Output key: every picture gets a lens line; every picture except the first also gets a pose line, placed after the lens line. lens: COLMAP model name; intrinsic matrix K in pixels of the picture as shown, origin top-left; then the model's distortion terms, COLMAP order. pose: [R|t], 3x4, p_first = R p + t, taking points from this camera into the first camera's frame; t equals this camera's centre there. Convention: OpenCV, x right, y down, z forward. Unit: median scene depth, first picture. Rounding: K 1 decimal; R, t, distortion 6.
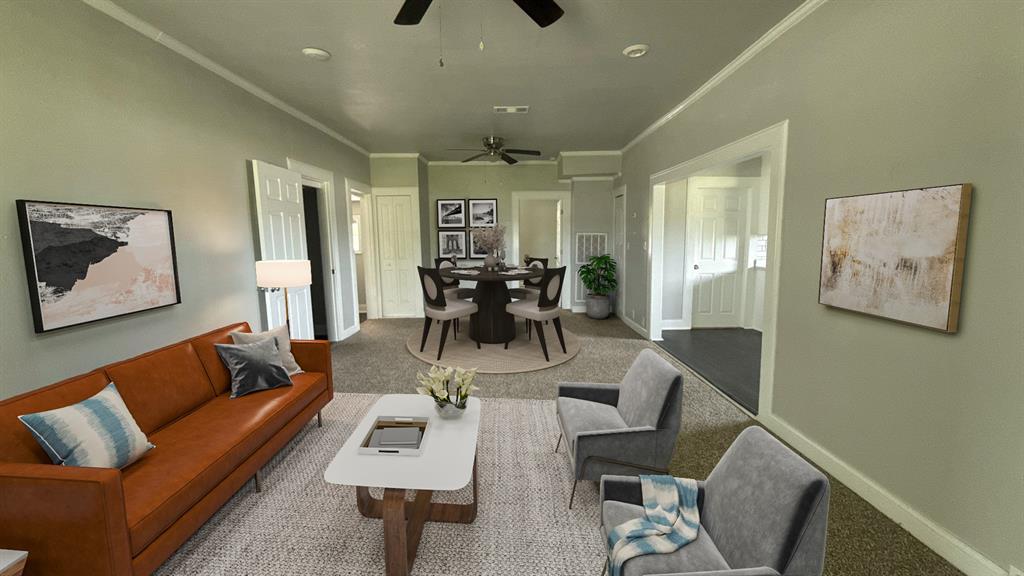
lens RADIAL K [[408.1, 0, 507.0], [0, 408.1, 286.8], [0, 0, 1]] dist [-0.001729, 0.000547]
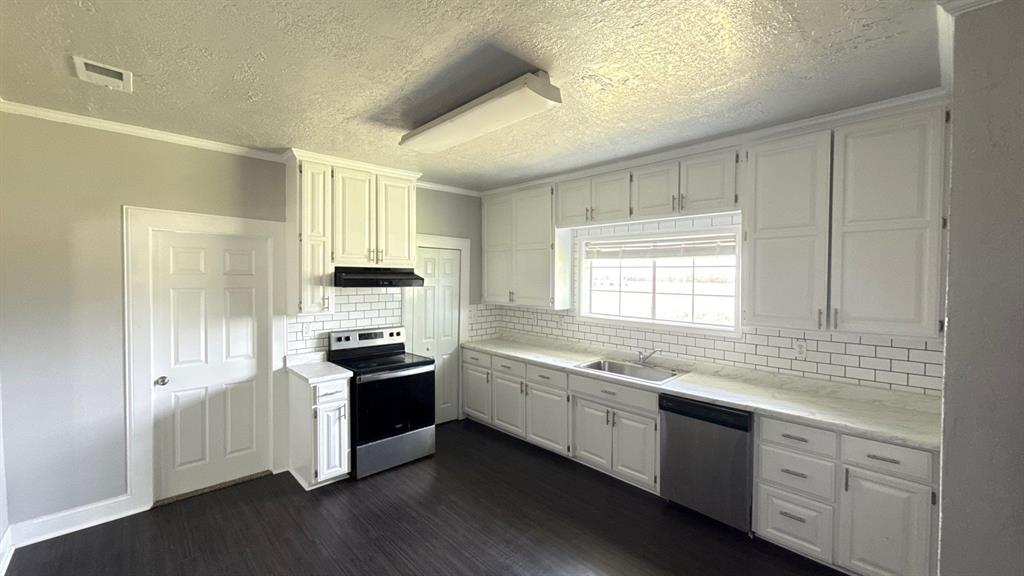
lens RADIAL K [[408.1, 0, 514.6], [0, 408.1, 289.8], [0, 0, 1]] dist [-0.001729, 0.000547]
pose [[0.734554, -0.003306, 0.678542, 0.445770], [0.068759, 0.995204, -0.069585, -0.098274], [-0.675058, 0.097770, 0.731258, 0.313382]]
